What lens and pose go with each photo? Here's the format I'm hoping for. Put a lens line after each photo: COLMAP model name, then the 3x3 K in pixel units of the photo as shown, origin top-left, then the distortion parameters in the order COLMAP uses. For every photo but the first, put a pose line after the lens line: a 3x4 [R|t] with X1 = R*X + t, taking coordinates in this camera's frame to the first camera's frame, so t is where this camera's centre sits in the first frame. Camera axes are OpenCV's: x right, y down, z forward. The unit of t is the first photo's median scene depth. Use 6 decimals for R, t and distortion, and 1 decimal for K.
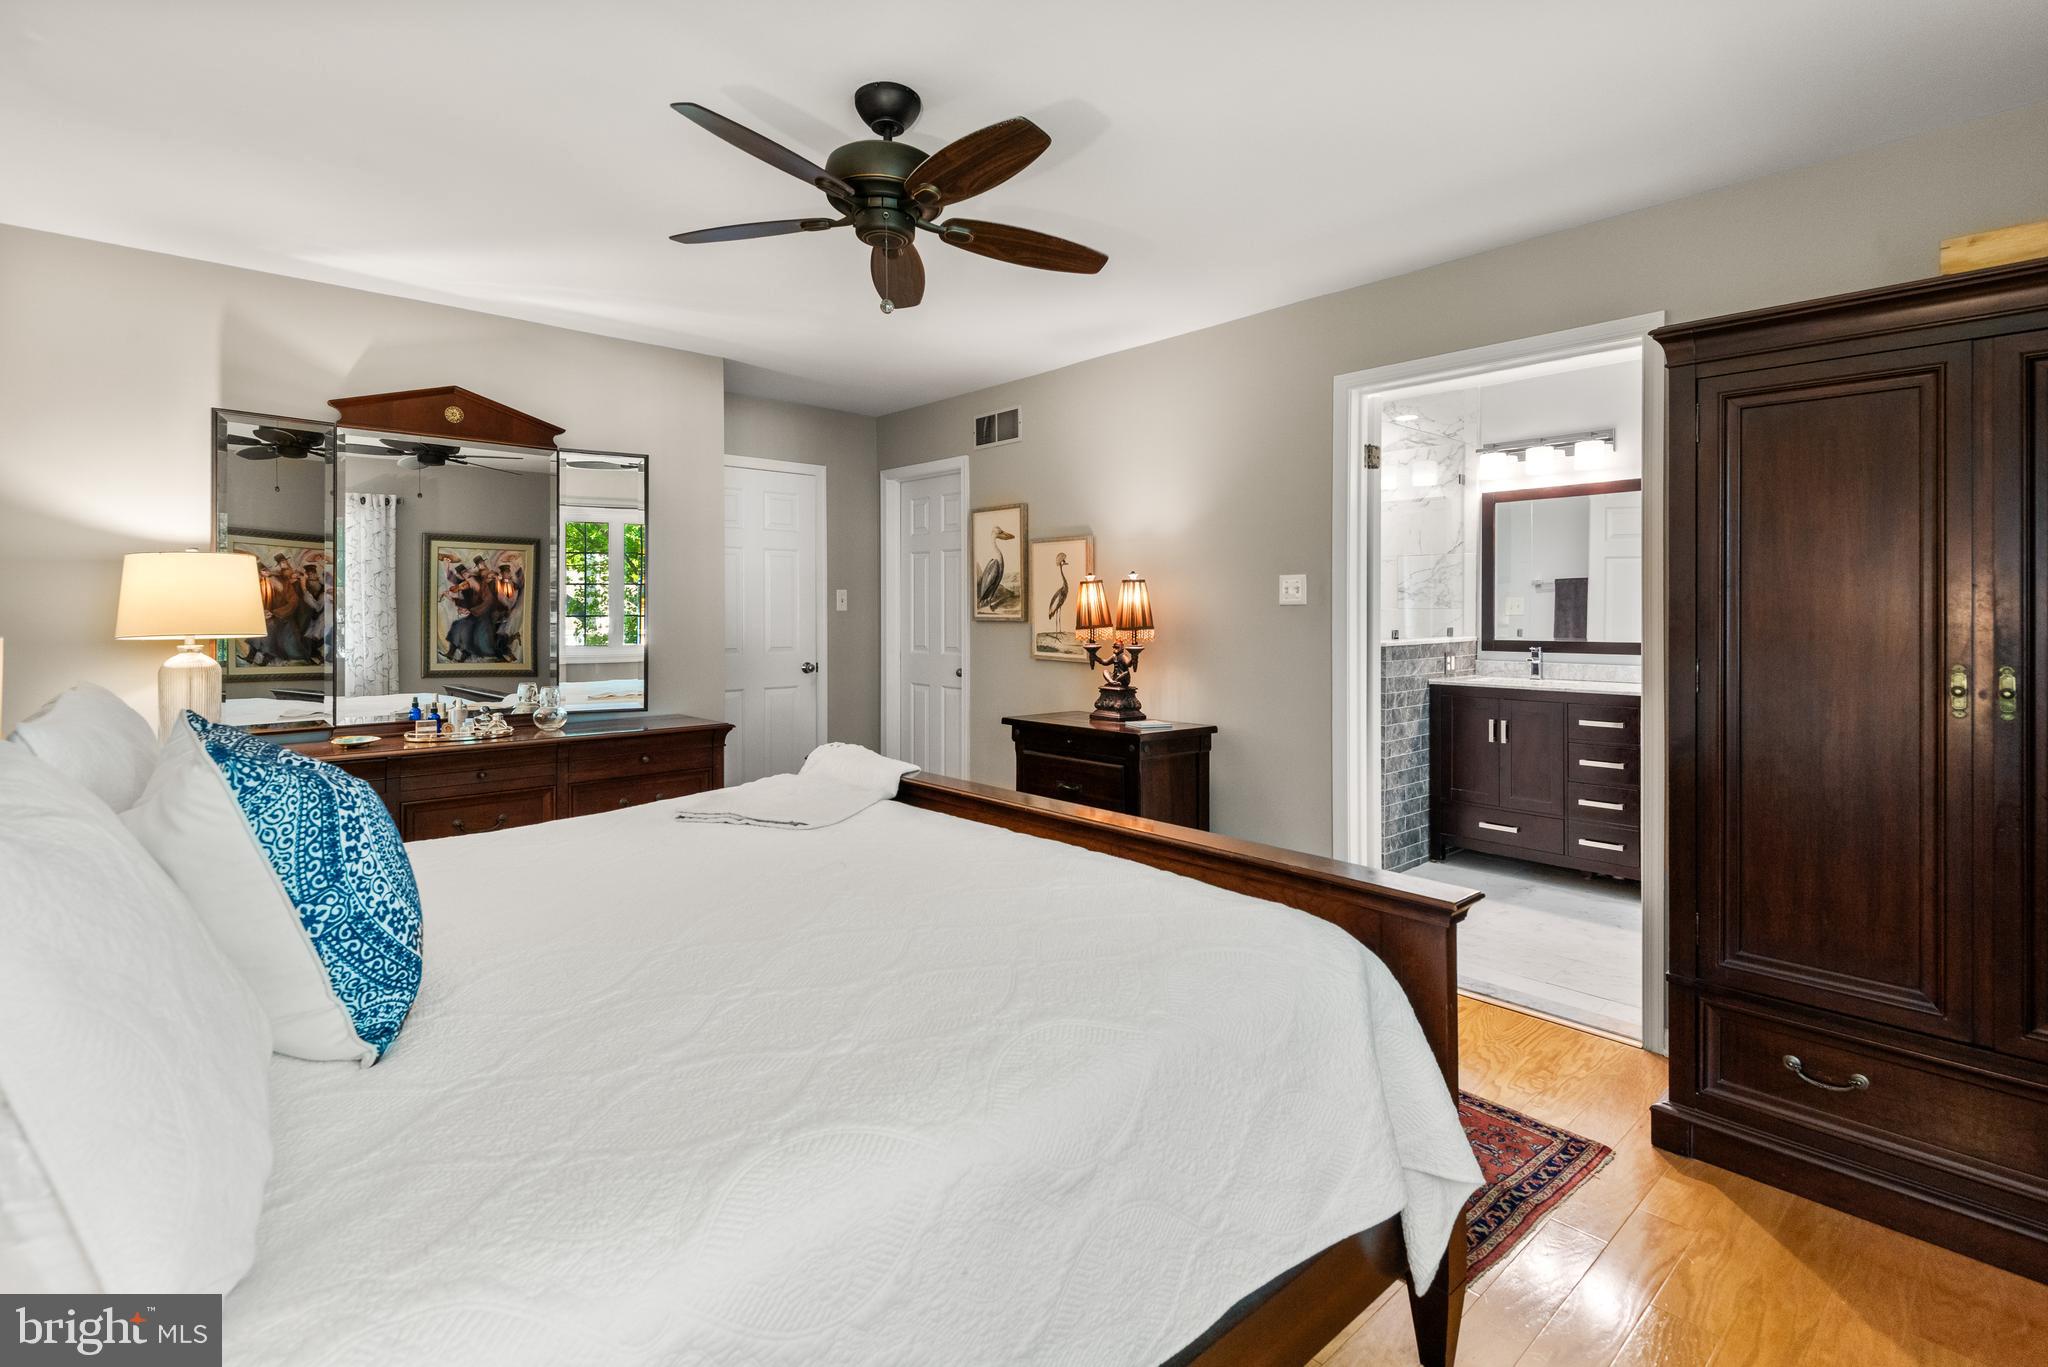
lens RADIAL K [[931.2, 0, 1030.5], [0, 931.2, 618.3], [0, 0, 1]] dist [0.026281, -0.010938]
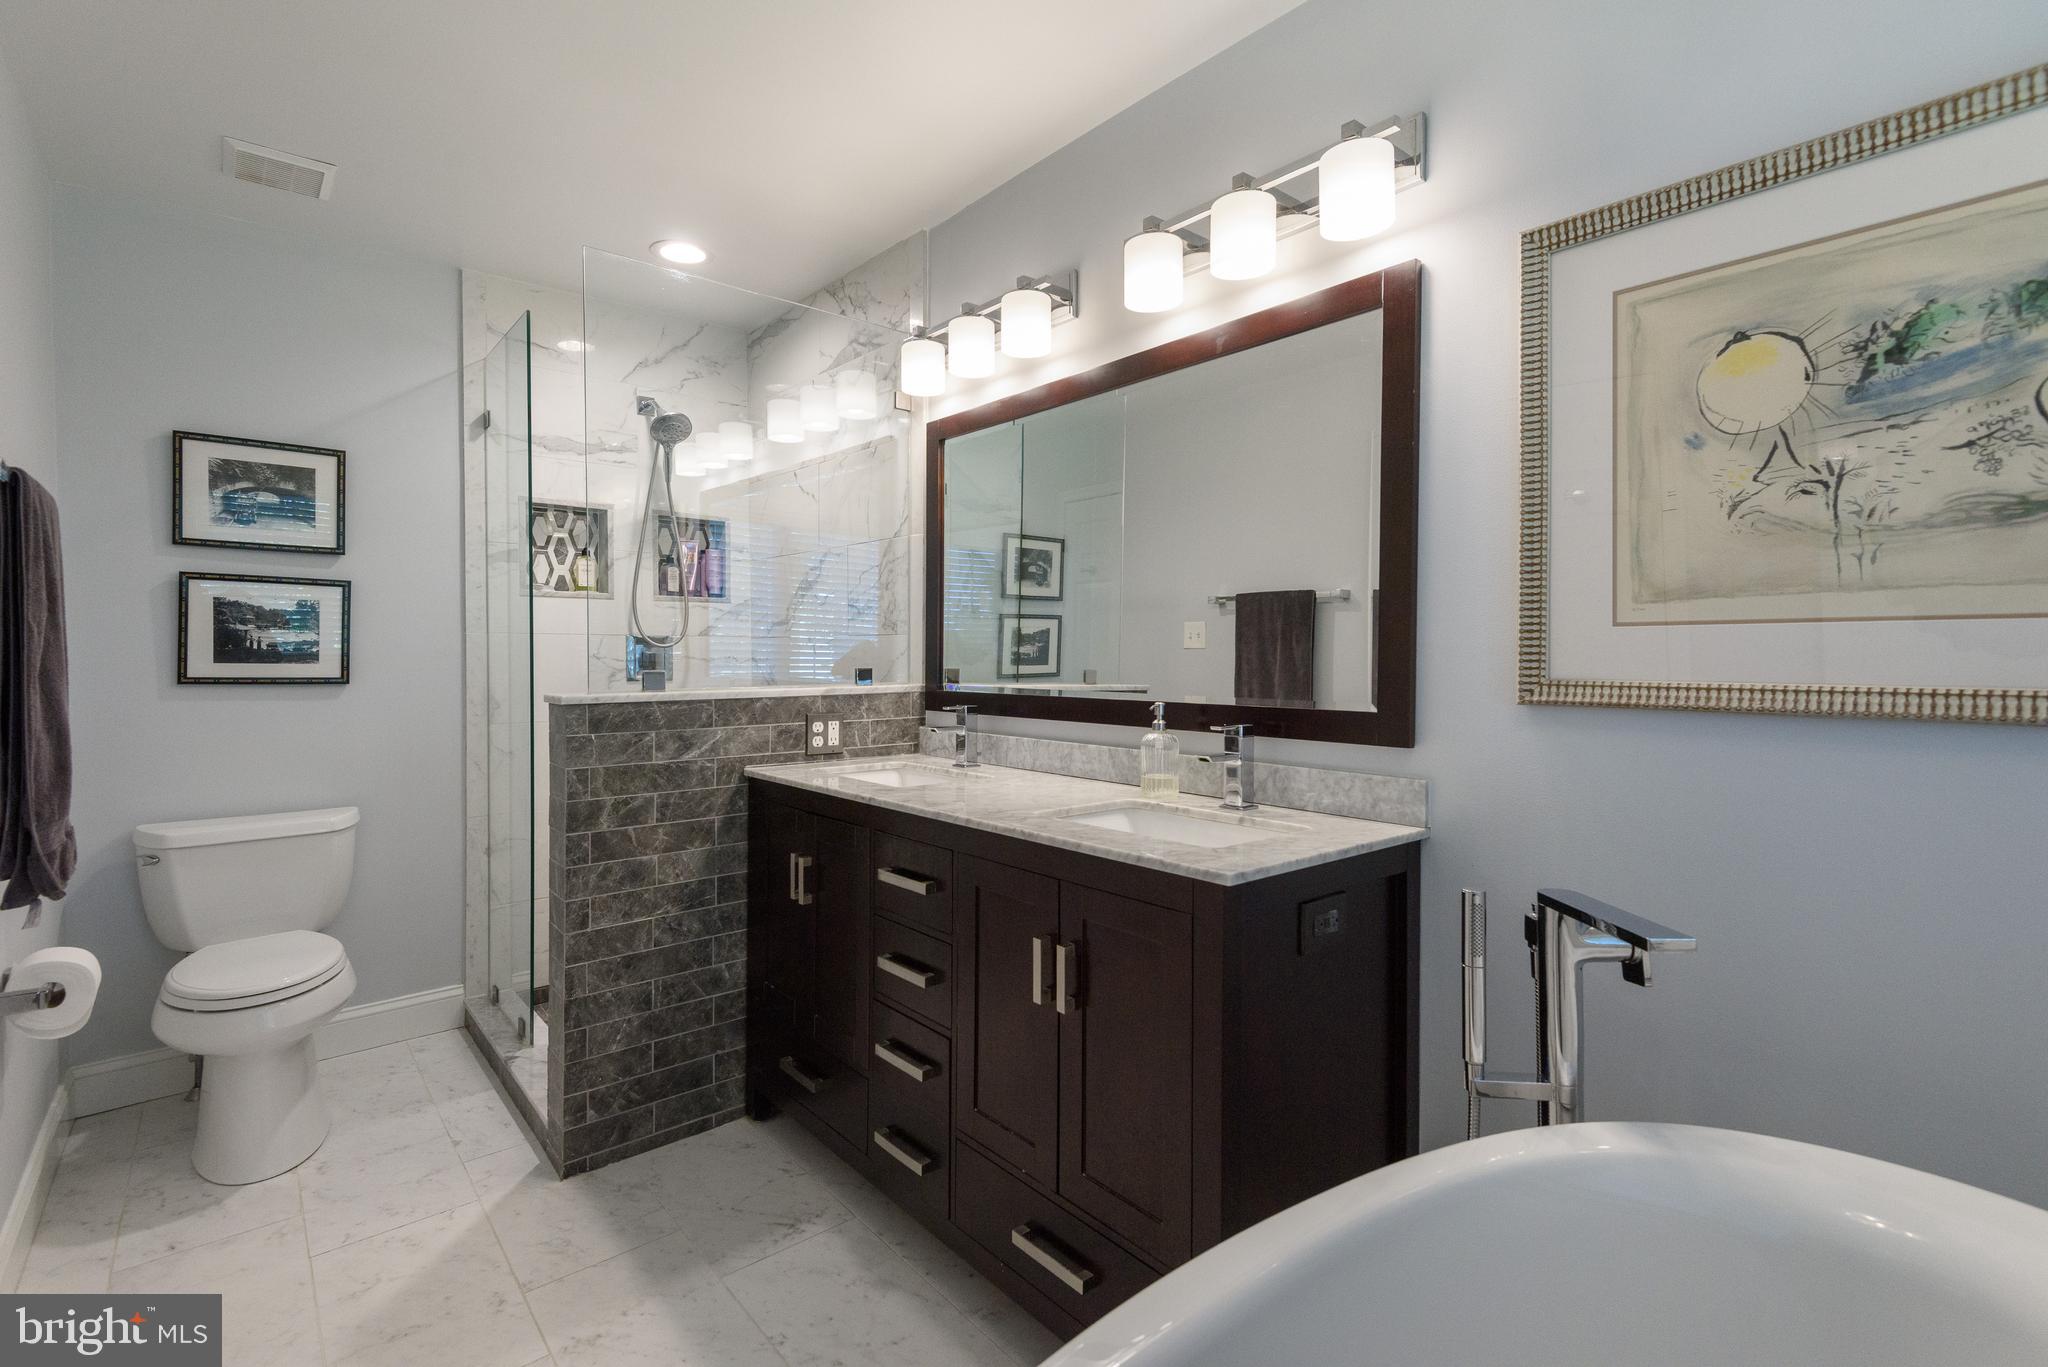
lens RADIAL K [[931.2, 0, 1022.4], [0, 931.2, 666.2], [0, 0, 1]] dist [0.026281, -0.010938]
pose [[0.999712, 0.002329, -0.023875, 0.560991], [-0.002208, 0.999984, 0.005123, 0.006119], [0.023886, -0.005069, 0.999702, 0.460024]]
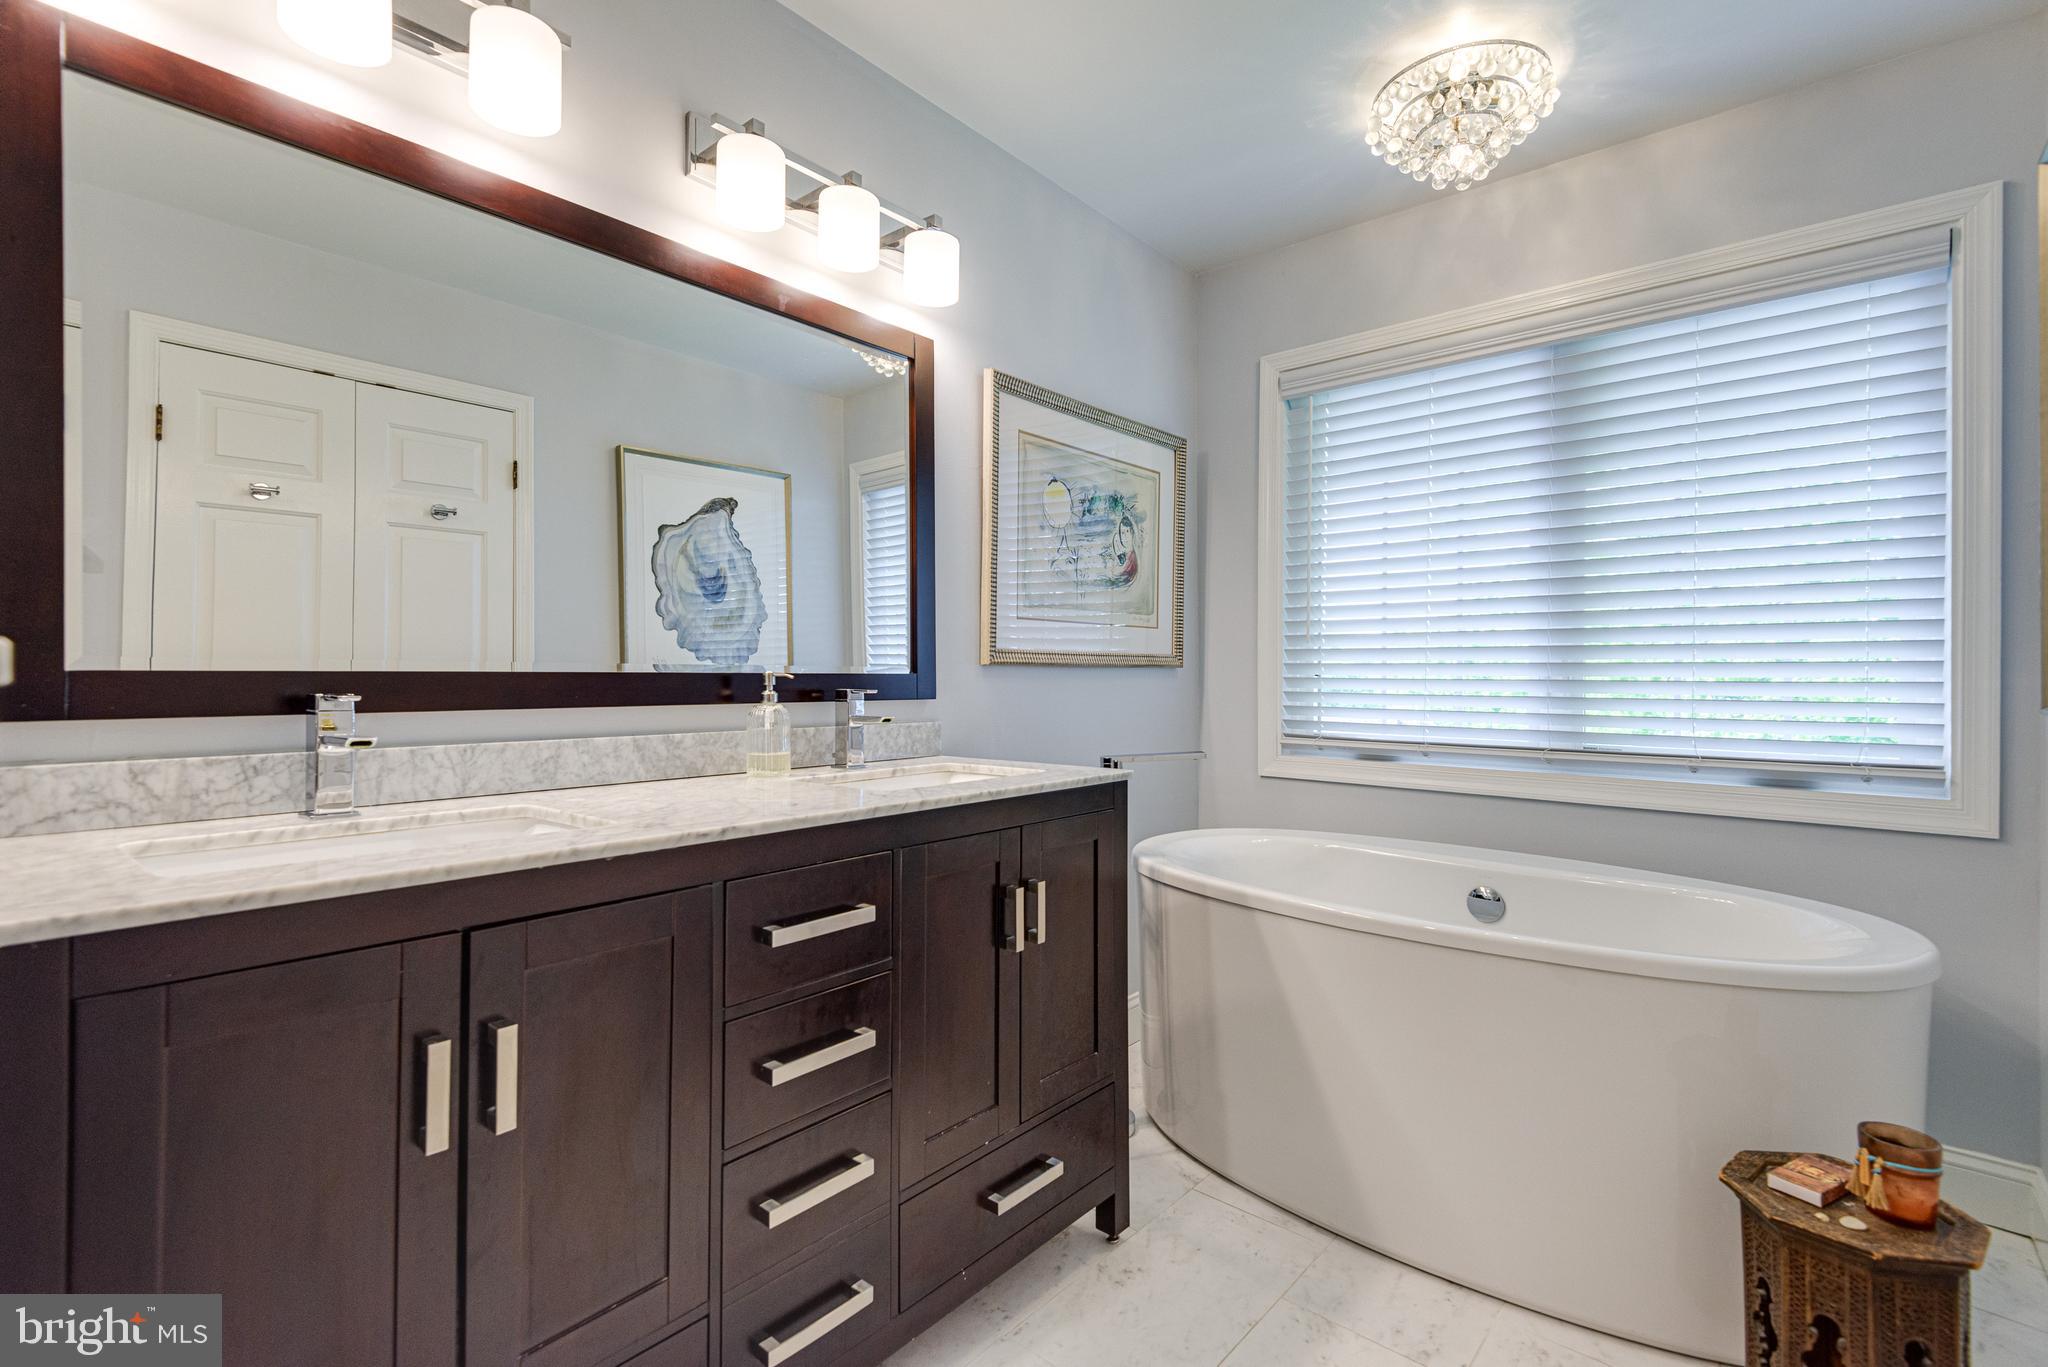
lens RADIAL K [[932.5, 0, 1014.4], [0, 932.5, 677.2], [0, 0, 1]] dist [0.024676, -0.004318]
pose [[-0.120710, -0.000607, 0.992688, 0.243658], [0.003454, 0.999994, 0.001031, 0.025360], [-0.992682, 0.003553, -0.120707, 0.807640]]
